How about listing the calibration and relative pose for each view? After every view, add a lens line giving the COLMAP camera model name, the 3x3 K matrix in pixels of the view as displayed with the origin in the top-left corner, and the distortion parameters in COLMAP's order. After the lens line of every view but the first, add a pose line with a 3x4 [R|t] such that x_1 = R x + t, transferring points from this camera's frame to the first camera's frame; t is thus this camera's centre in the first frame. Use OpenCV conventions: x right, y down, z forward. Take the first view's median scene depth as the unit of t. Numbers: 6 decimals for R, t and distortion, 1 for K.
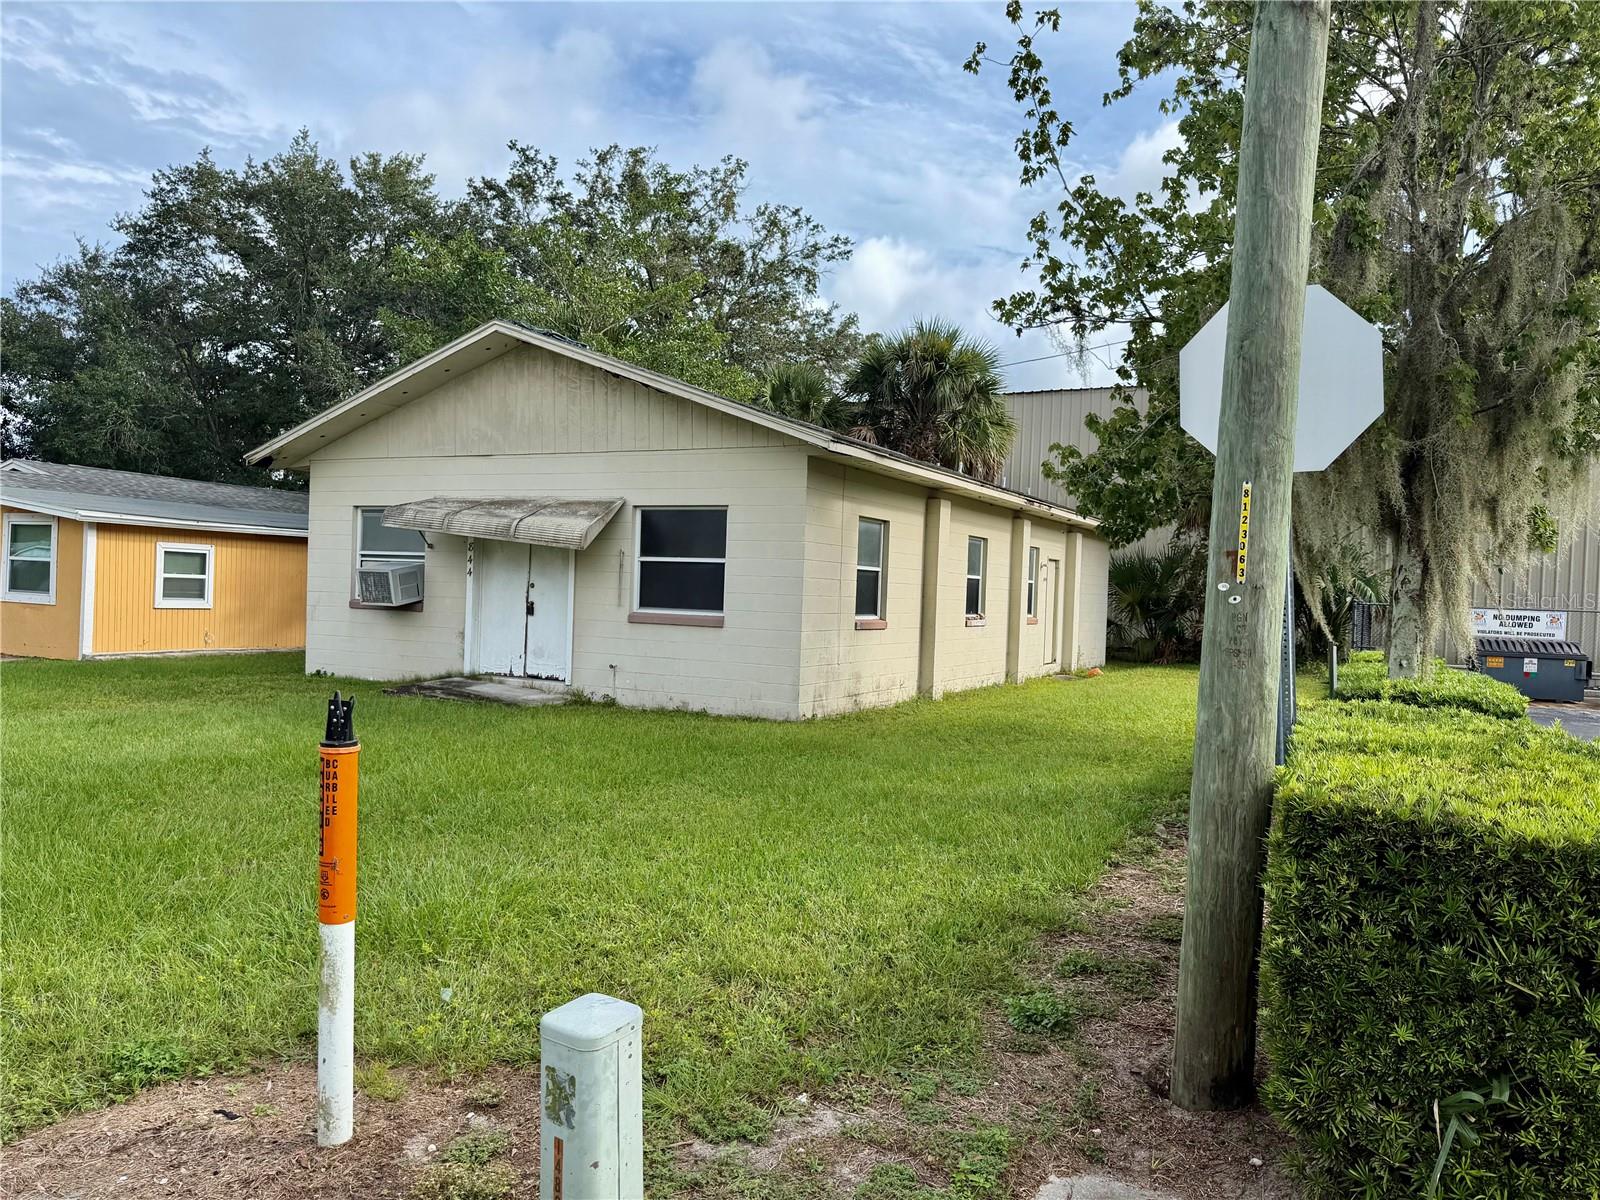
lens RADIAL K [[1135.5, 0, 803.2], [0, 1135.5, 627.5], [0, 0, 1]] dist [0.063128, -0.072353]
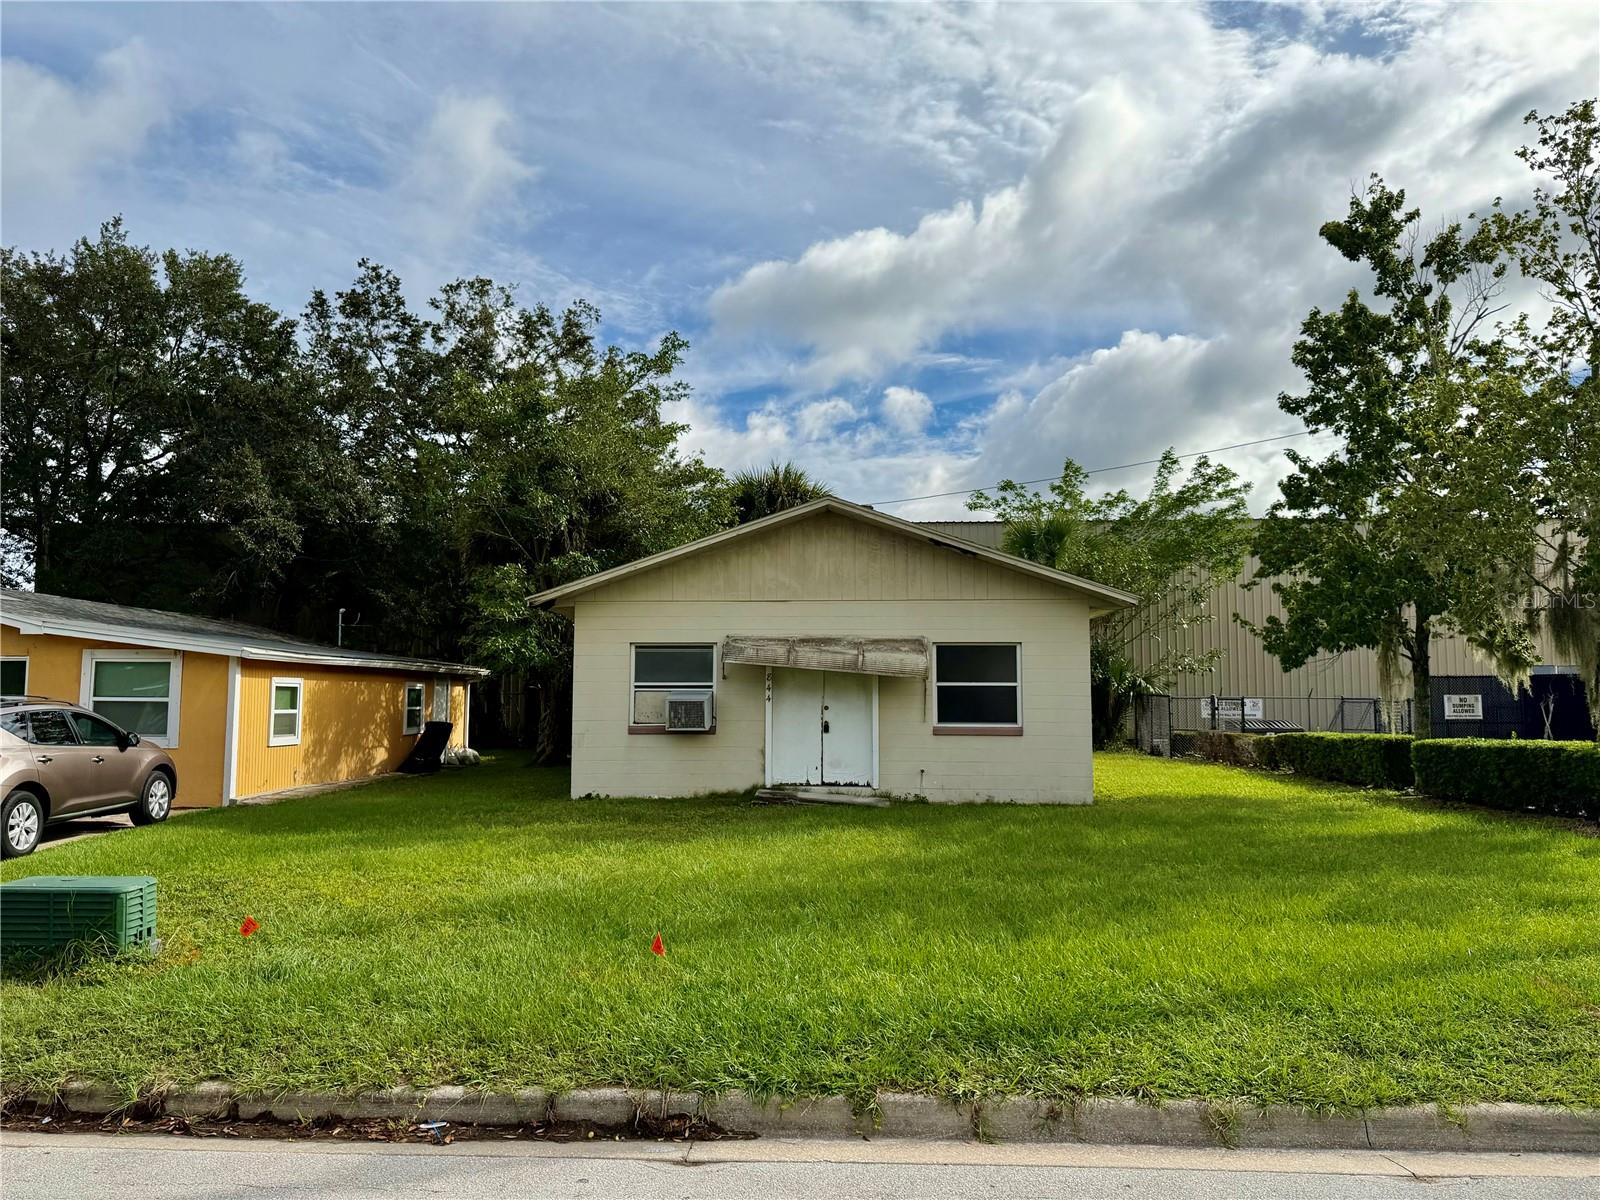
lens RADIAL K [[1135.5, 0, 797.3], [0, 1135.5, 606.7], [0, 0, 1]] dist [0.063128, -0.072353]
pose [[0.906688, 0.000587, 0.421801, -0.612164], [0.042004, 0.994903, -0.091674, -0.027583], [-0.419705, 0.100837, 0.902042, -0.065808]]
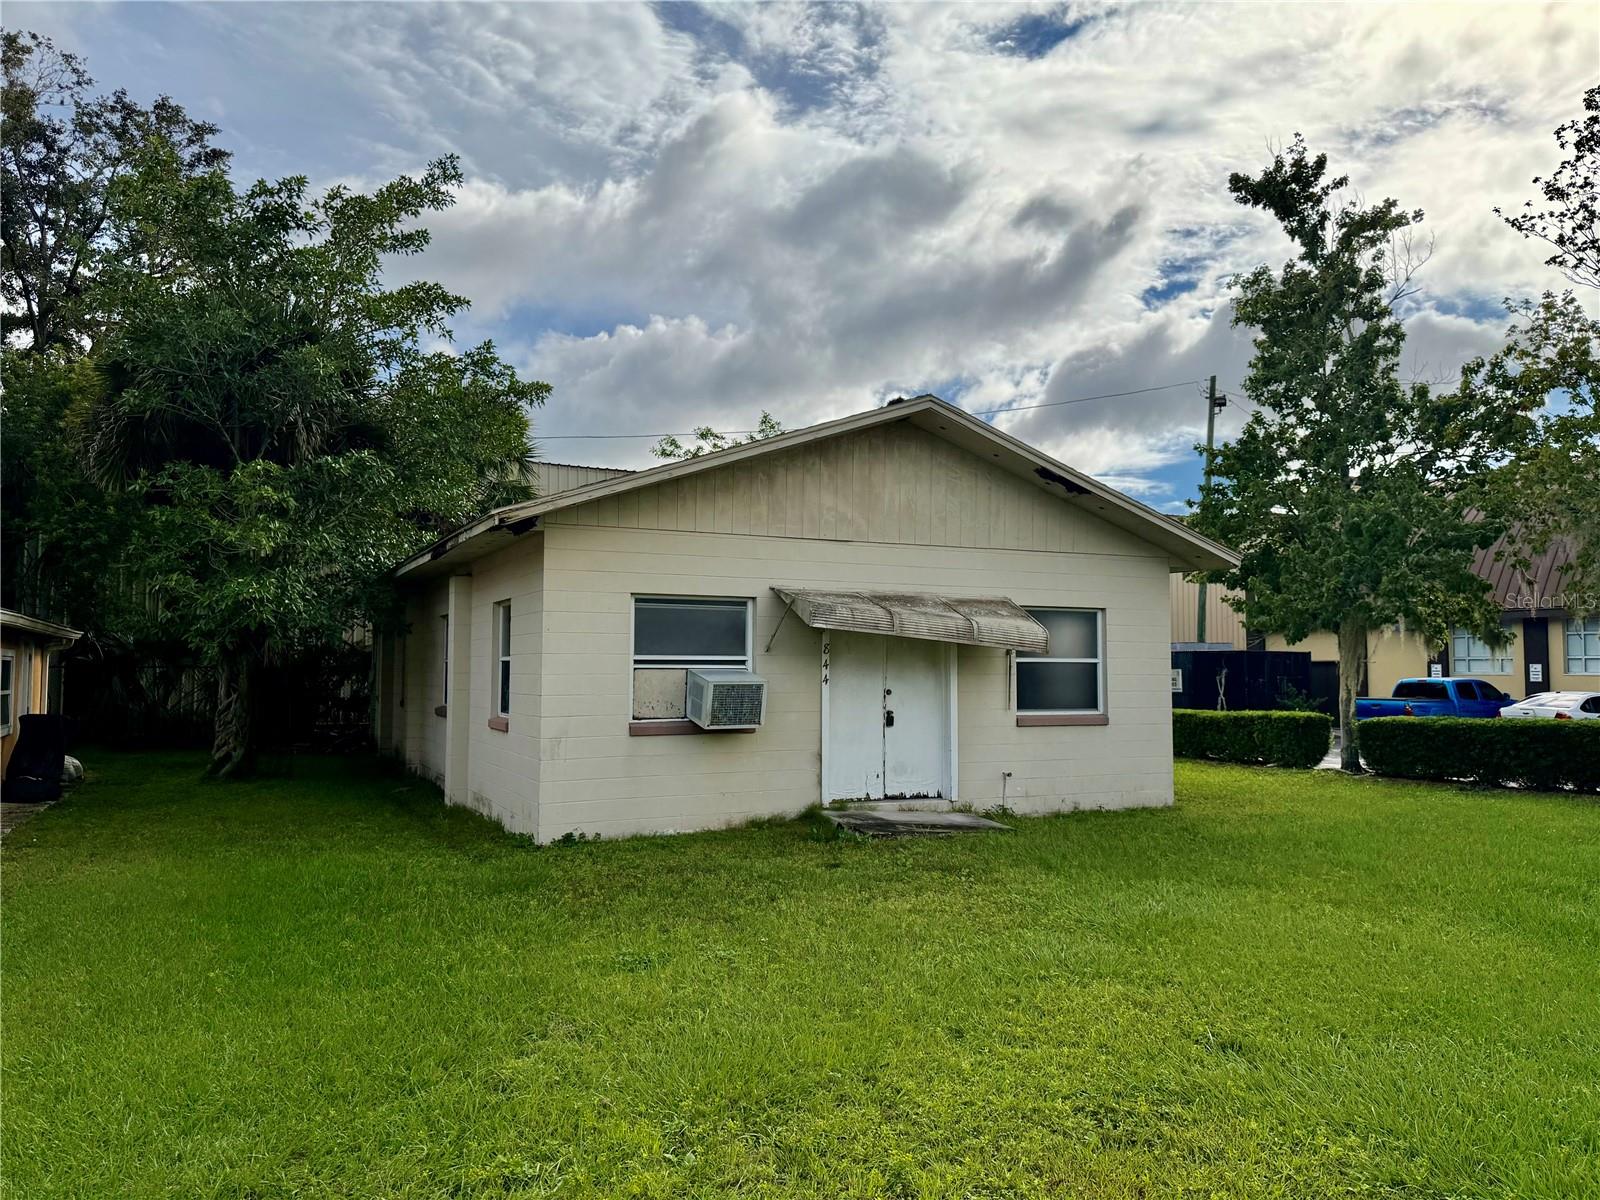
lens RADIAL K [[1135.5, 0, 794.9], [0, 1135.5, 600.3], [0, 0, 1]] dist [0.063128, -0.072353]
pose [[0.598425, 0.014870, 0.801041, -0.773474], [0.042932, 0.997796, -0.050595, -0.052463], [-0.800028, 0.064668, 0.596468, 0.423154]]
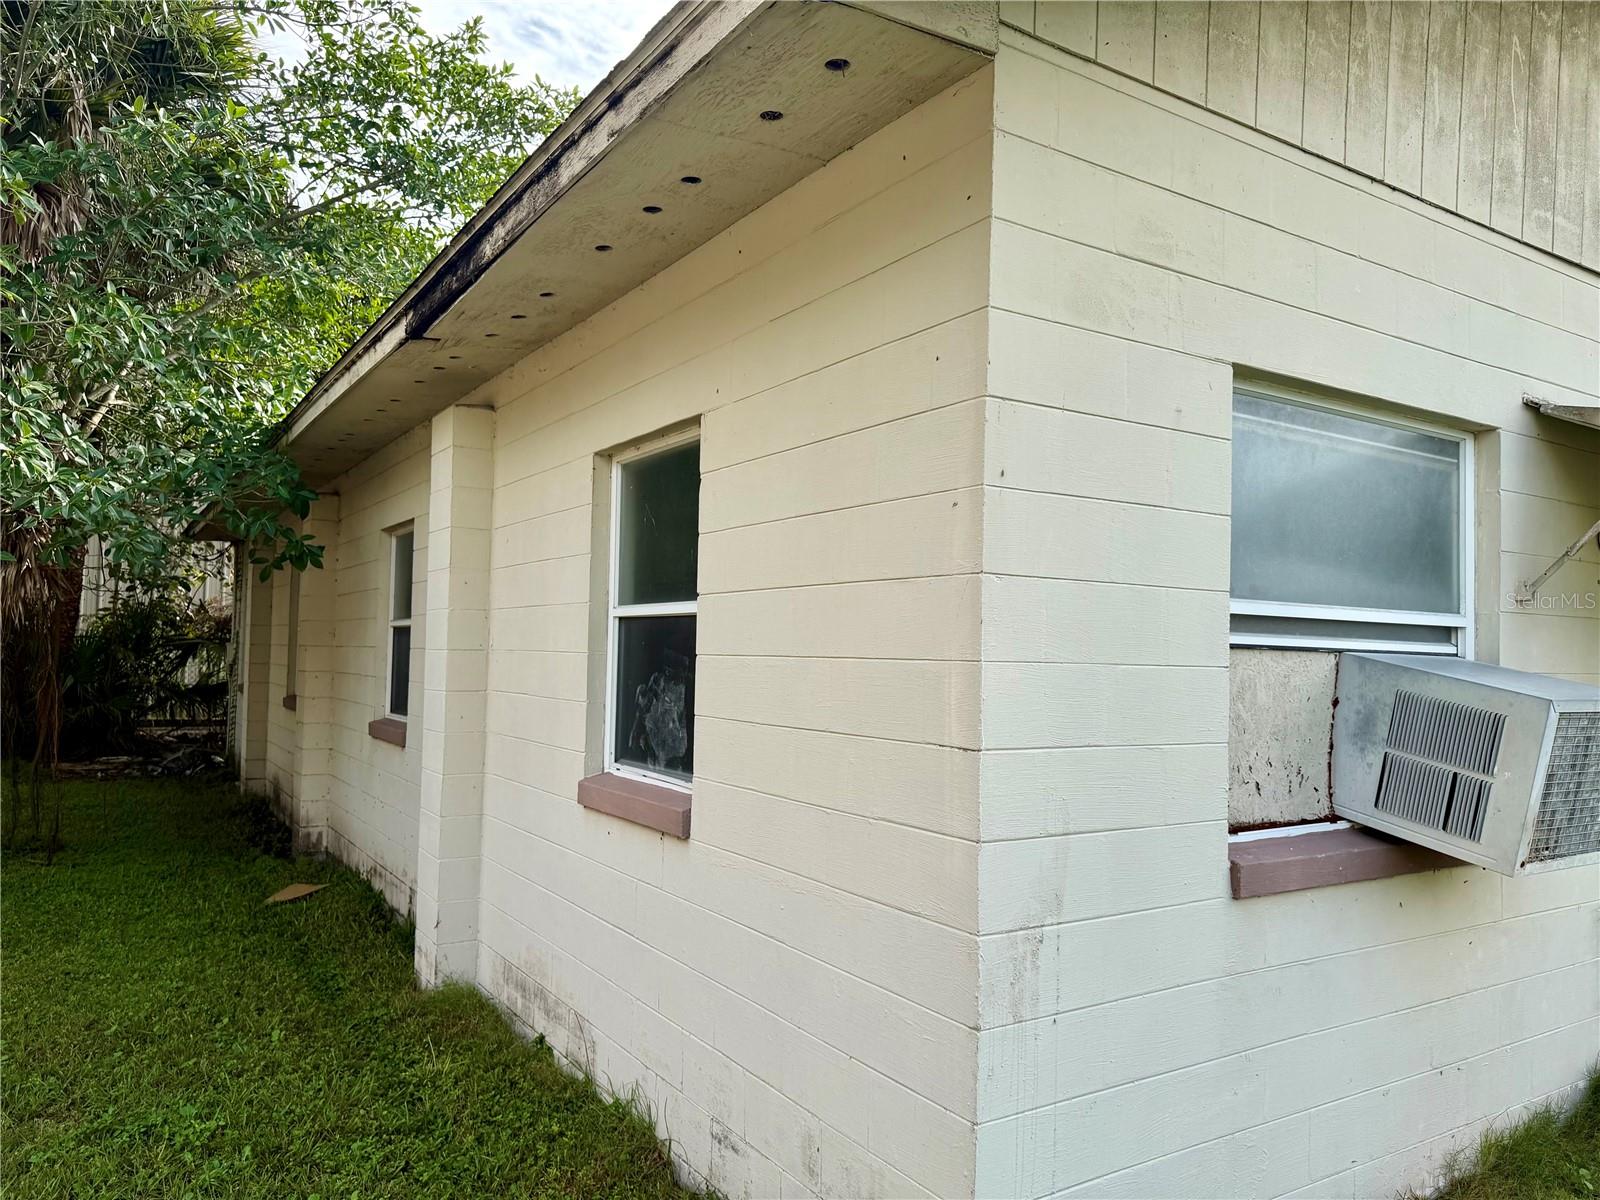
lens RADIAL K [[1135.5, 0, 808.0], [0, 1135.5, 615.8], [0, 0, 1]] dist [0.063128, -0.072353]
pose [[0.505982, 0.009379, 0.862493, -0.511646], [0.019884, 0.999548, -0.022535, -0.052545], [-0.862315, 0.028552, 0.505567, 0.828142]]
